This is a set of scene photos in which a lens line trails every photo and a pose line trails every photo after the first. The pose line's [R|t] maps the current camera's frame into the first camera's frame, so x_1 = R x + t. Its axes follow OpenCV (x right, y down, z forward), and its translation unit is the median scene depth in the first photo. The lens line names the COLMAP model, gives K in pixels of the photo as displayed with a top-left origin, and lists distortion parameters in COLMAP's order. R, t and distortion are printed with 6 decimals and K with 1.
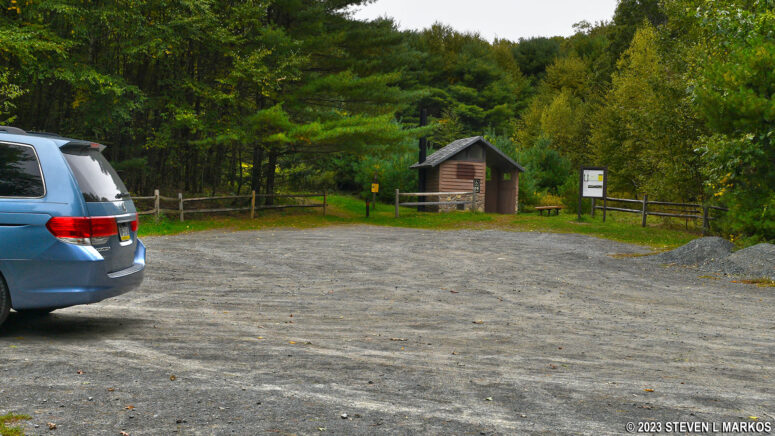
lens RADIAL K [[636.2, 0, 387.5], [0, 636.2, 218.0], [0, 0, 1]] dist [0.002556, 0.000785]
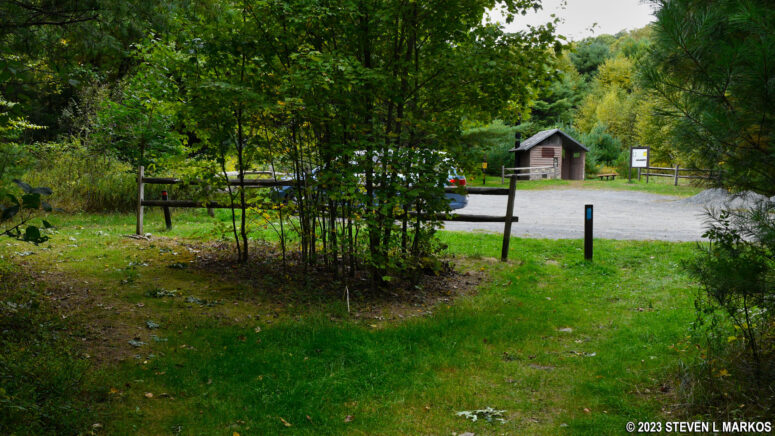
lens RADIAL K [[459.2, 0, 387.5], [0, 459.2, 218.0], [0, 0, 1]] dist [-0.001426, -0.000524]
pose [[0.982968, -0.011176, -0.183437, -0.052249], [0.022910, 0.997815, 0.061975, 0.005267], [0.182343, -0.065122, 0.981076, -0.145976]]
